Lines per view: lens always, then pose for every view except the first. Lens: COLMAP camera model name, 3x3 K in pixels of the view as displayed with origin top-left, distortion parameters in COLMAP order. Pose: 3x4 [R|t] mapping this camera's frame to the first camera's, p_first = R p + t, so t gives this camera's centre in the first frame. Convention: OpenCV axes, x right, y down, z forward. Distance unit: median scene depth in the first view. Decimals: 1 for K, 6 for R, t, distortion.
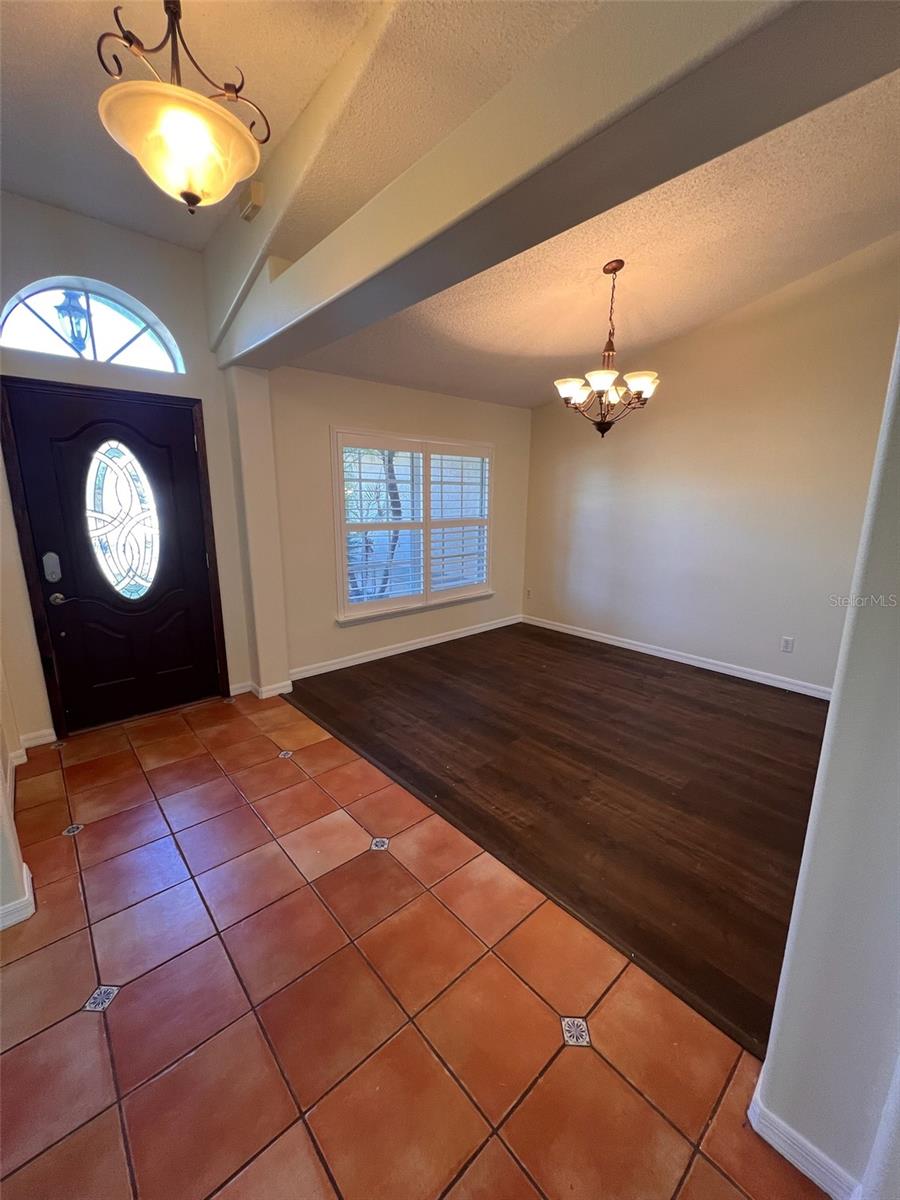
lens RADIAL K [[480.3, 0, 439.5], [0, 480.3, 597.4], [0, 0, 1]] dist [0.001605, 0.000522]
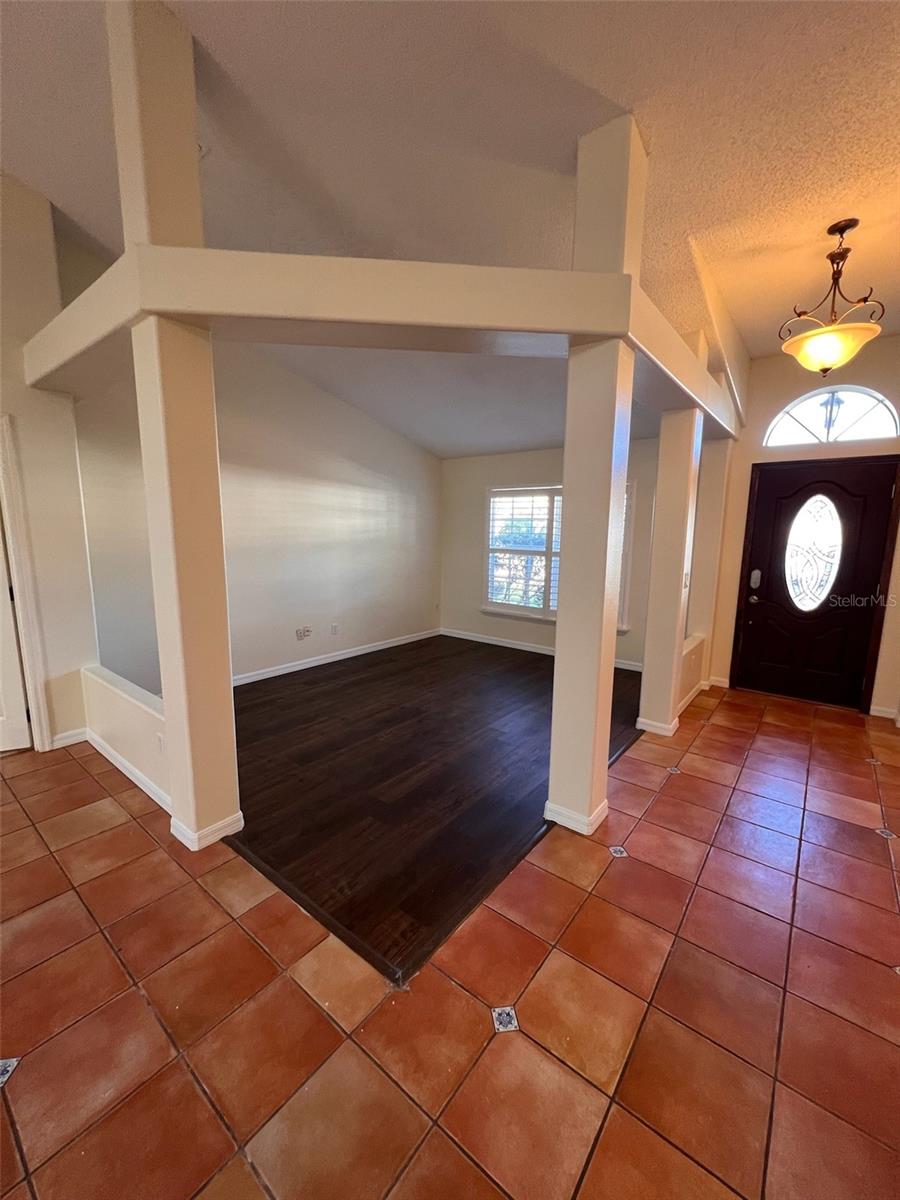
lens RADIAL K [[480.3, 0, 443.8], [0, 480.3, 603.3], [0, 0, 1]] dist [0.001605, 0.000522]
pose [[0.173999, 0.153506, -0.972708, 0.531157], [-0.217956, 0.969280, 0.113978, 0.054803], [0.960323, 0.192175, 0.202111, -0.264639]]
